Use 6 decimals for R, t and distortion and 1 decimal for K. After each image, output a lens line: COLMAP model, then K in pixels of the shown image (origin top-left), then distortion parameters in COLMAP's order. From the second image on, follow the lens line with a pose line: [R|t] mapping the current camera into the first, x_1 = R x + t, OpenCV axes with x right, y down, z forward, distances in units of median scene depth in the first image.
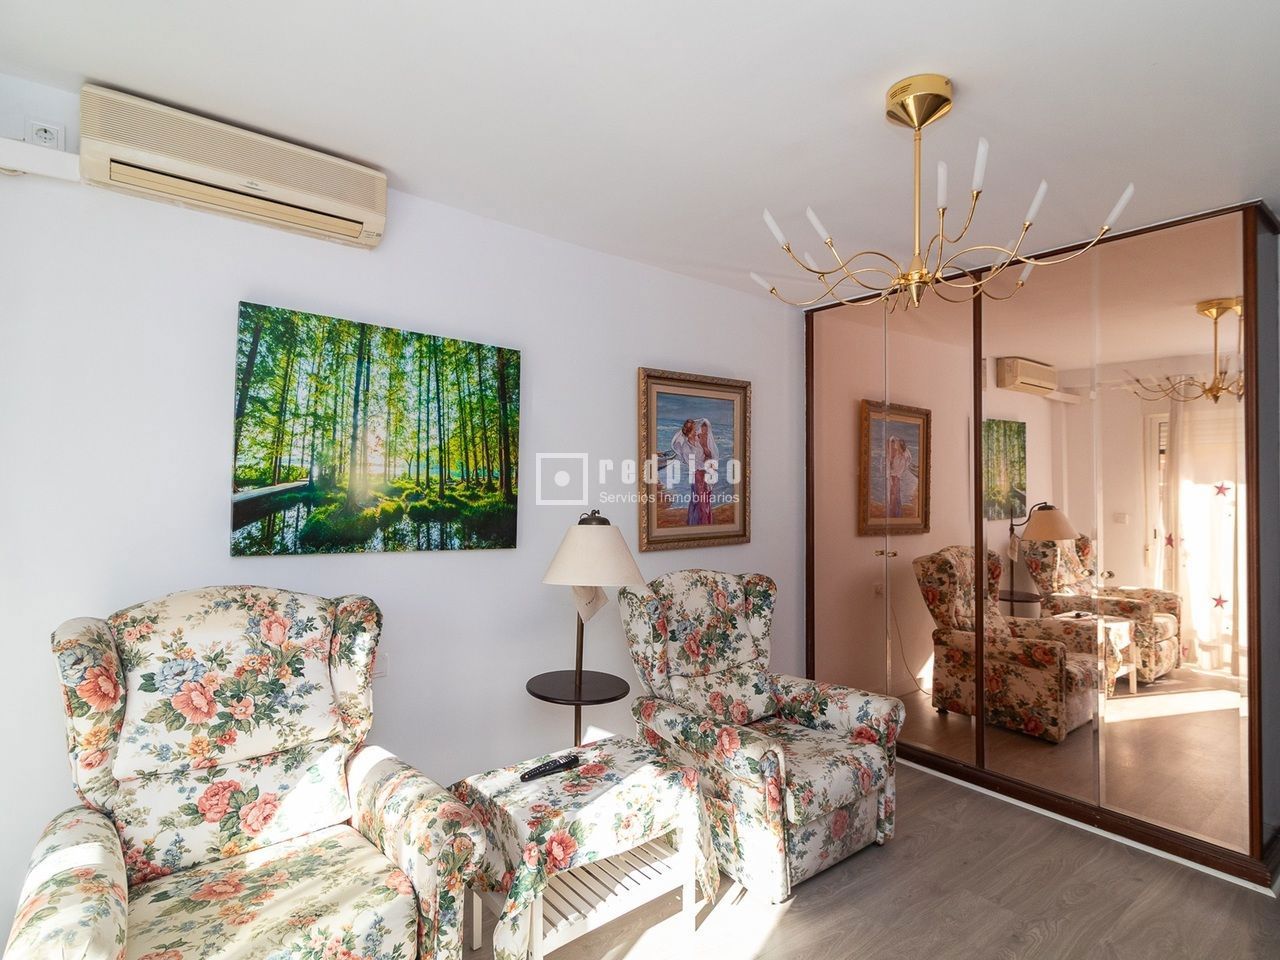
lens RADIAL K [[658.3, 0, 639.0], [0, 658.3, 473.6], [0, 0, 1]] dist [-0.000151, -0.000382]
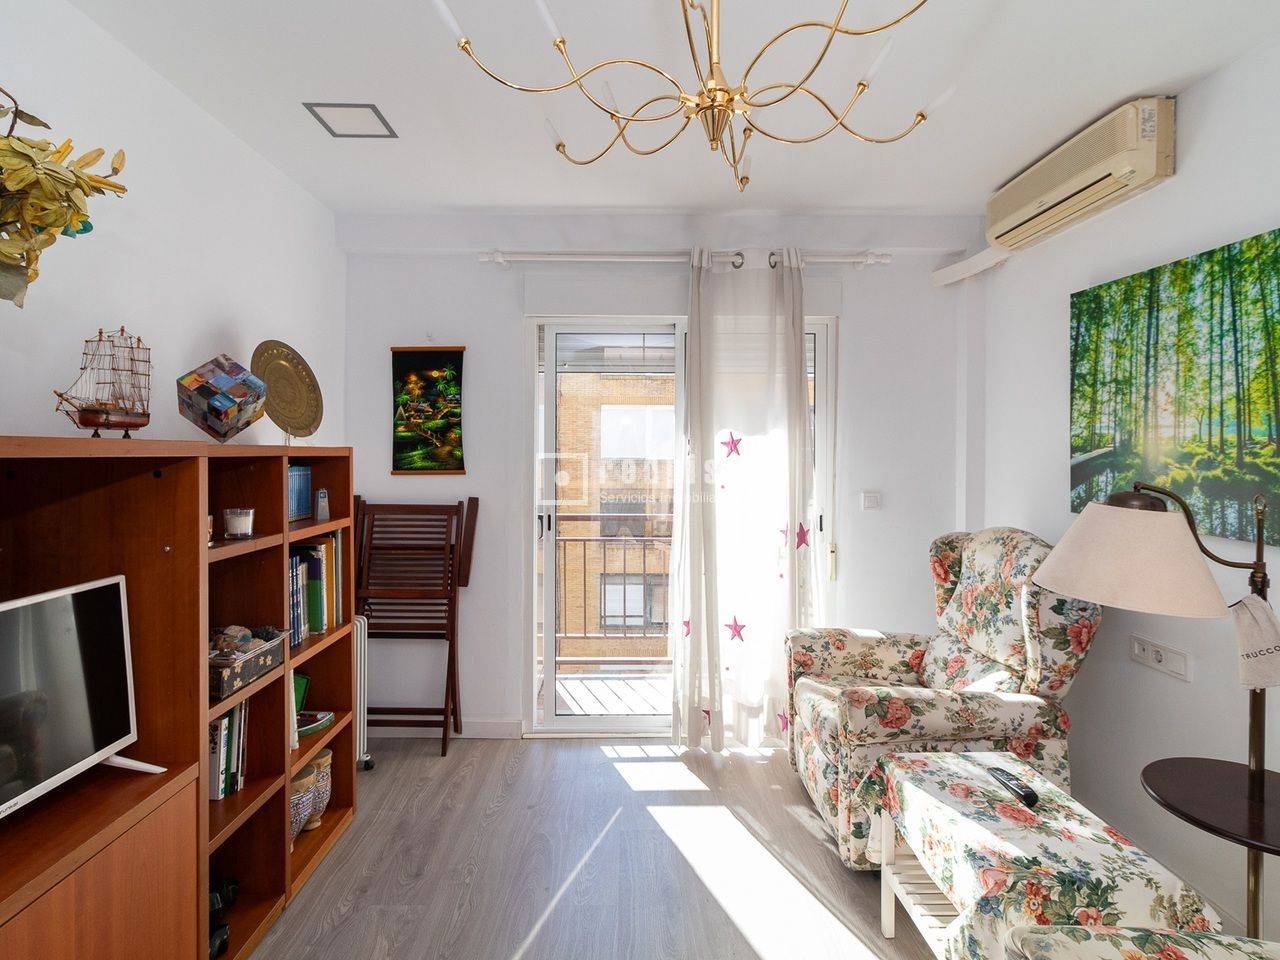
lens RADIAL K [[688.0, 0, 634.5], [0, 688.0, 465.0], [0, 0, 1]] dist [0.001228, 0.000235]
pose [[-0.609833, -0.002116, -0.792527, 0.728051], [0.000875, 0.999994, -0.003344, 0.039008], [0.792530, -0.002732, -0.609827, 0.986168]]
